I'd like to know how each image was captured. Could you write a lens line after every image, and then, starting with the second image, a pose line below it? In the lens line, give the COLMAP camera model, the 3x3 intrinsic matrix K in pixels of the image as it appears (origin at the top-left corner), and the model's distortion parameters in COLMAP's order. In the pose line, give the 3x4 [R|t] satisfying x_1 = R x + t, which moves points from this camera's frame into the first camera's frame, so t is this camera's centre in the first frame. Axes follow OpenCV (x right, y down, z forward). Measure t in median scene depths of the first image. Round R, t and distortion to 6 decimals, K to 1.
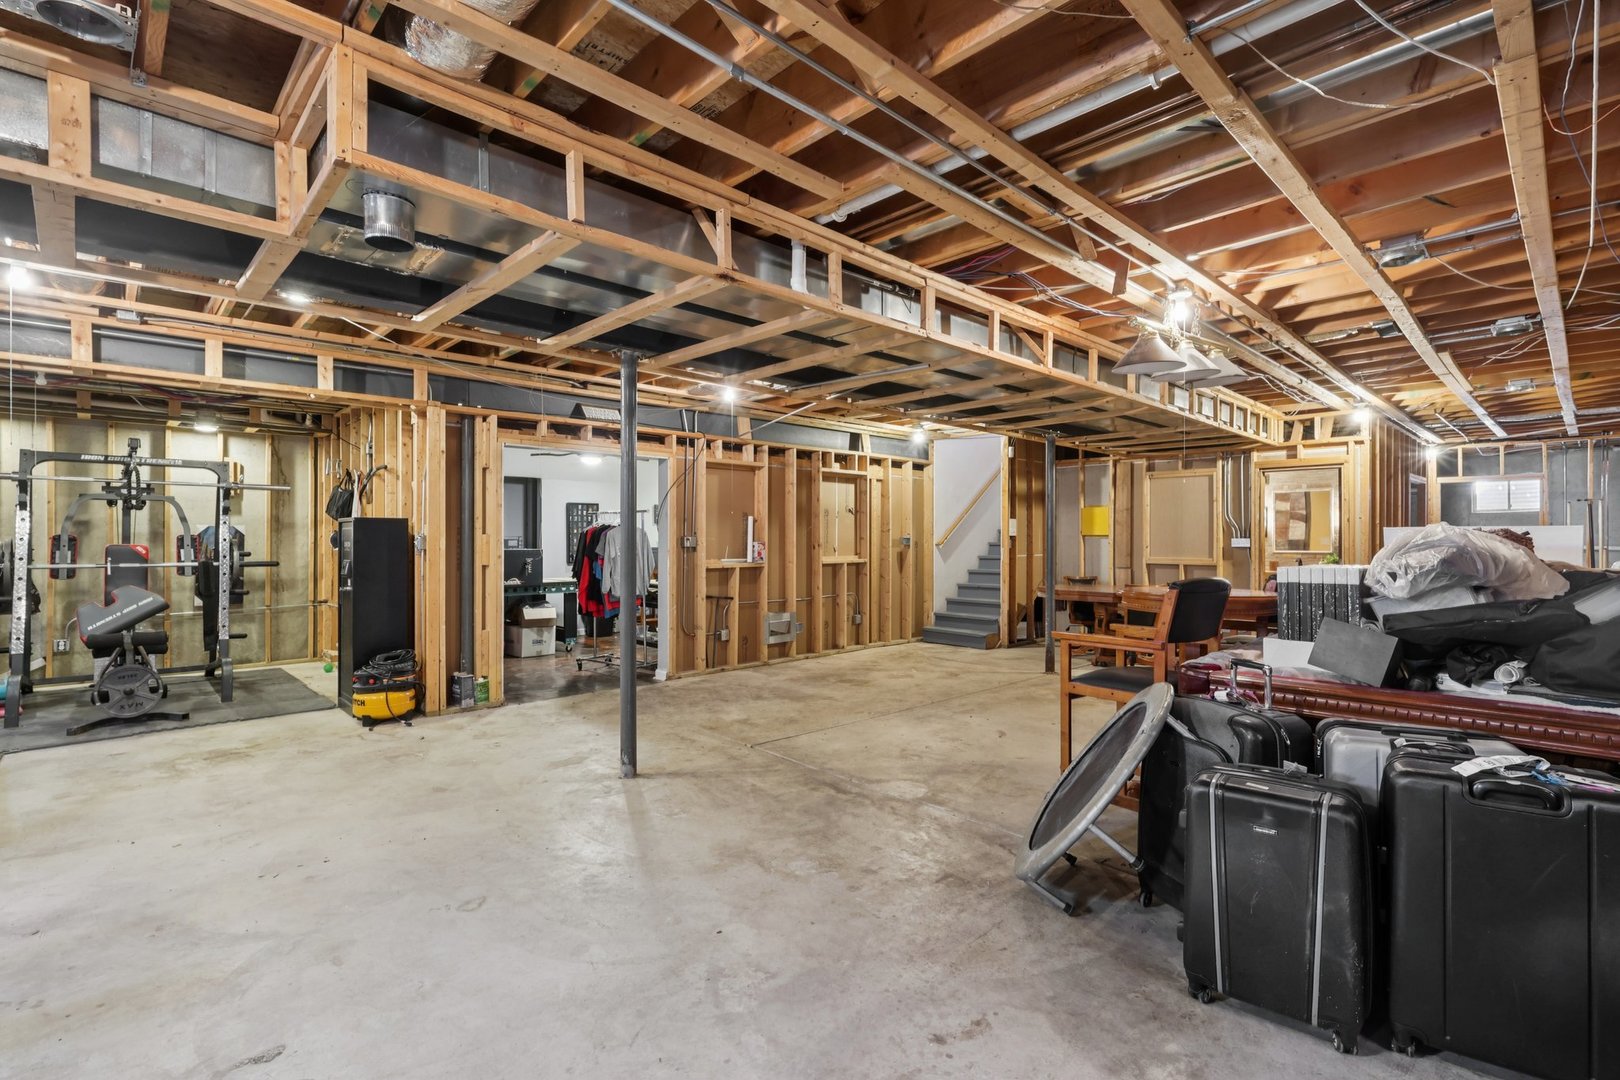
lens RADIAL K [[747.5, 0, 807.5], [0, 747.5, 535.9], [0, 0, 1]] dist [0.008596, -0.001046]
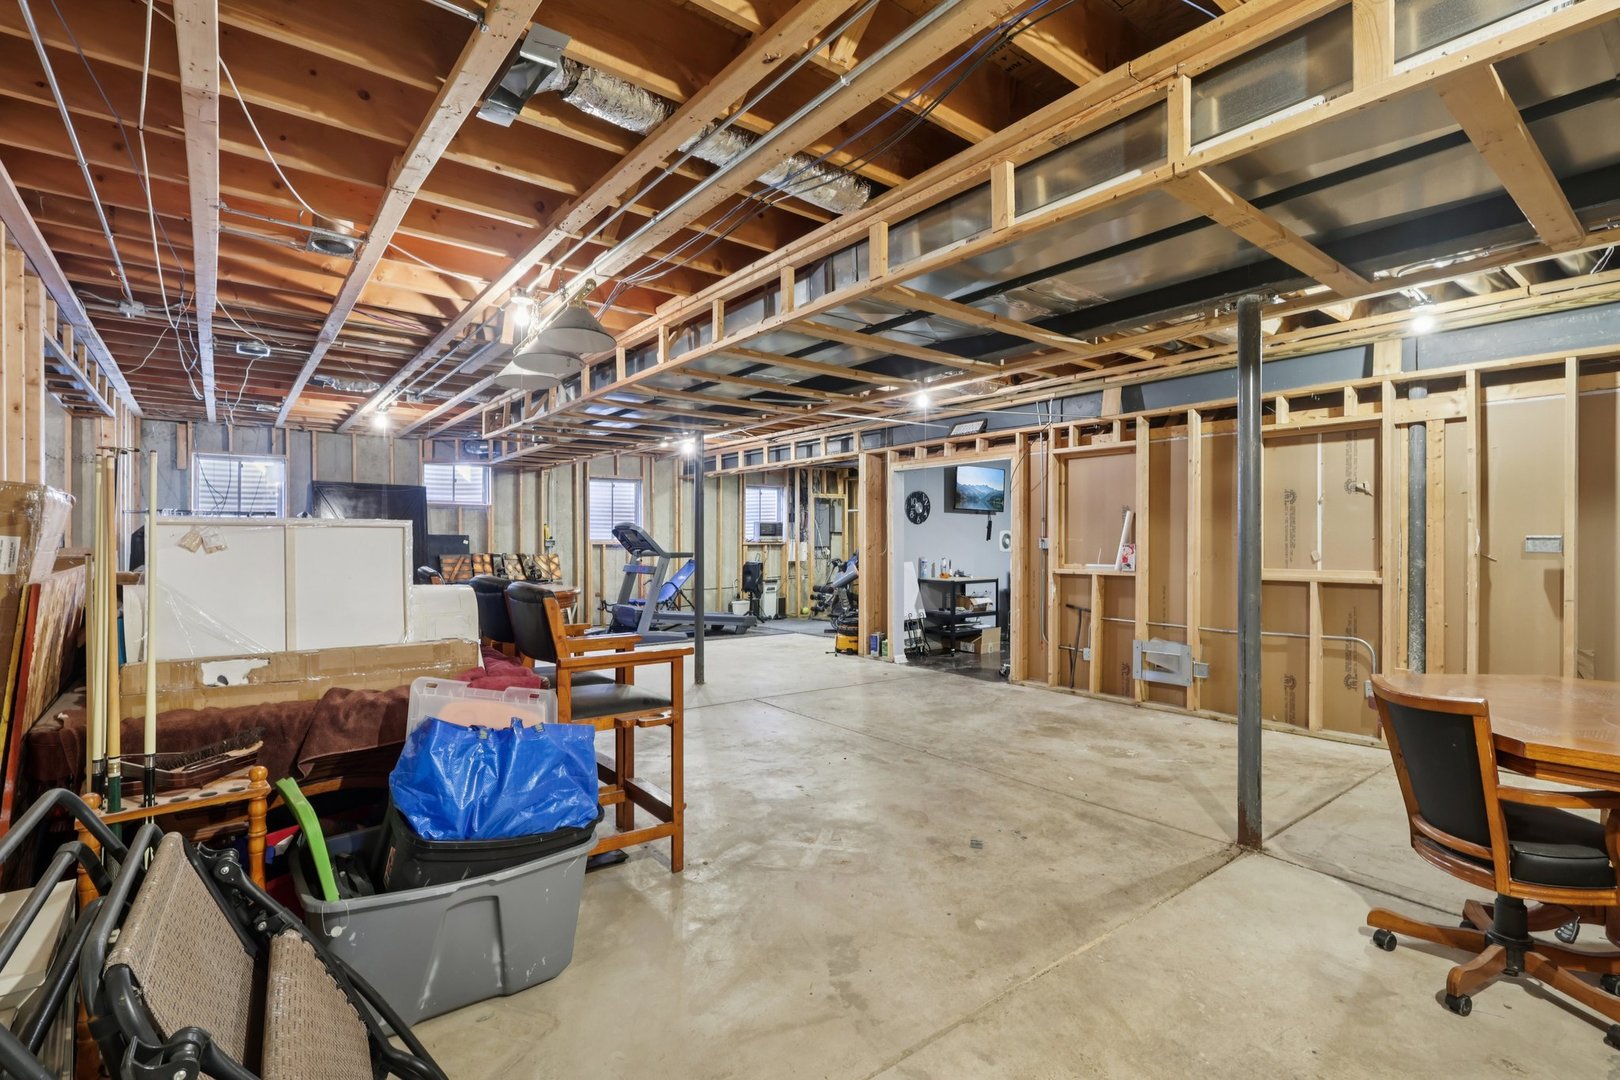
lens RADIAL K [[747.5, 0, 806.8], [0, 747.5, 545.3], [0, 0, 1]] dist [0.008596, -0.001046]
pose [[-0.098963, 0.004028, -0.995083, 0.737199], [0.005479, 0.999979, 0.003503, 0.004091], [0.995076, -0.005106, -0.098983, 0.742240]]
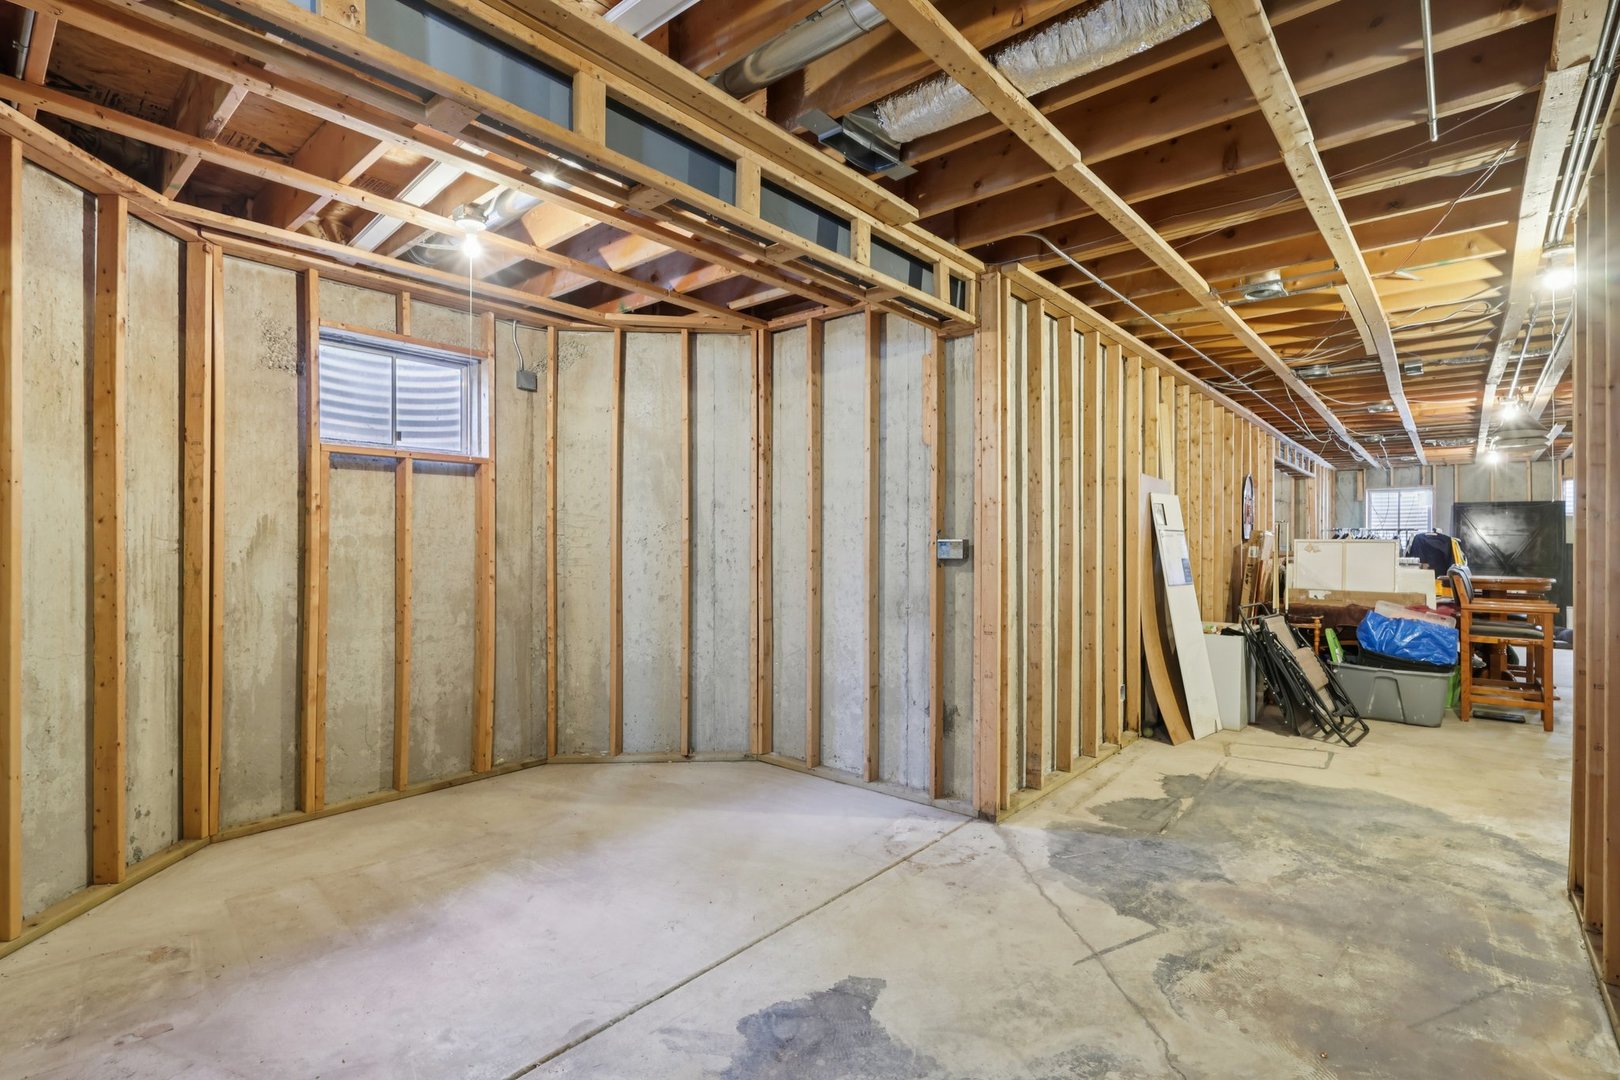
lens RADIAL K [[747.5, 0, 805.0], [0, 747.5, 541.4], [0, 0, 1]] dist [0.008596, -0.001046]
pose [[-0.995471, -0.006962, -0.094815, 1.491497], [-0.005994, 0.999927, -0.010486, 0.008355], [0.094881, -0.009870, -0.995440, 1.784802]]
